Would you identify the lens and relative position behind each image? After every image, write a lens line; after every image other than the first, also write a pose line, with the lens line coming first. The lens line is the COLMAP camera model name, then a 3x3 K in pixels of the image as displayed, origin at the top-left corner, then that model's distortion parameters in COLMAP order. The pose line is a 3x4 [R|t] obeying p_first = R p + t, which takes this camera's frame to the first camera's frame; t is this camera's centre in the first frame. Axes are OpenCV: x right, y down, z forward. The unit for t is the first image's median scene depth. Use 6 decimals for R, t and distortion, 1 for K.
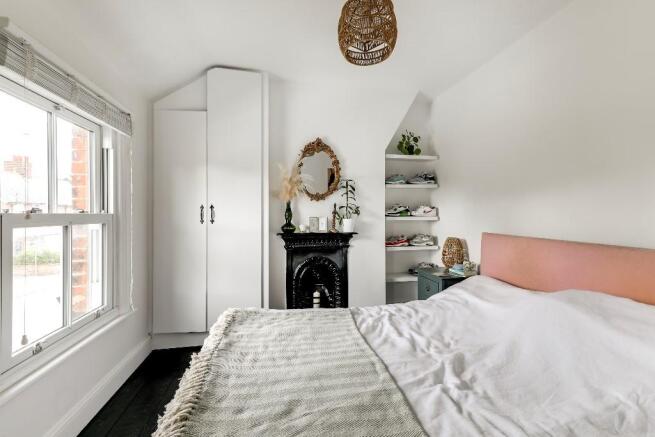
lens RADIAL K [[291.1, 0, 330.9], [0, 291.1, 214.9], [0, 0, 1]] dist [0.017518, -0.000081]
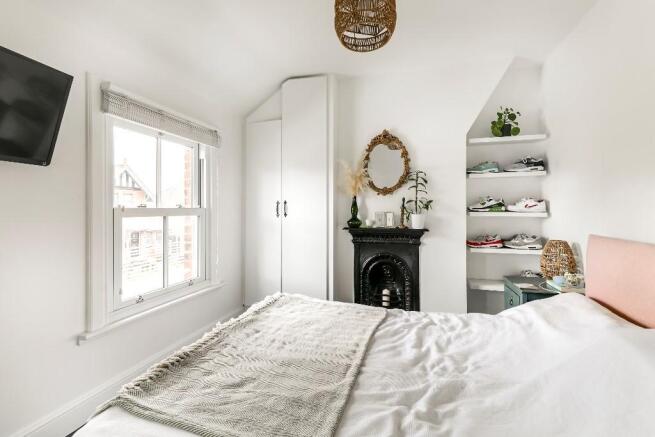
lens RADIAL K [[291.8, 0, 331.1], [0, 291.8, 209.8], [0, 0, 1]] dist [0.016746, 0.000031]
pose [[0.892760, 0.002612, -0.450525, 0.315250], [-0.003236, 0.999995, -0.000614, 0.001966], [0.450520, 0.002006, 0.892764, 0.075613]]
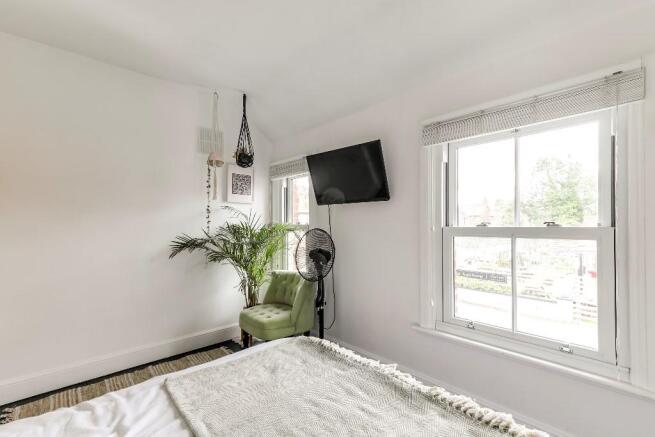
lens RADIAL K [[296.8, 0, 329.0], [0, 296.8, 220.7], [0, 0, 1]] dist [0.019168, 0.000028]
pose [[-0.843882, 0.005306, -0.536503, 0.184018], [0.008150, 0.999962, -0.002931, -0.020912], [0.536468, -0.006846, -0.843893, 1.112884]]
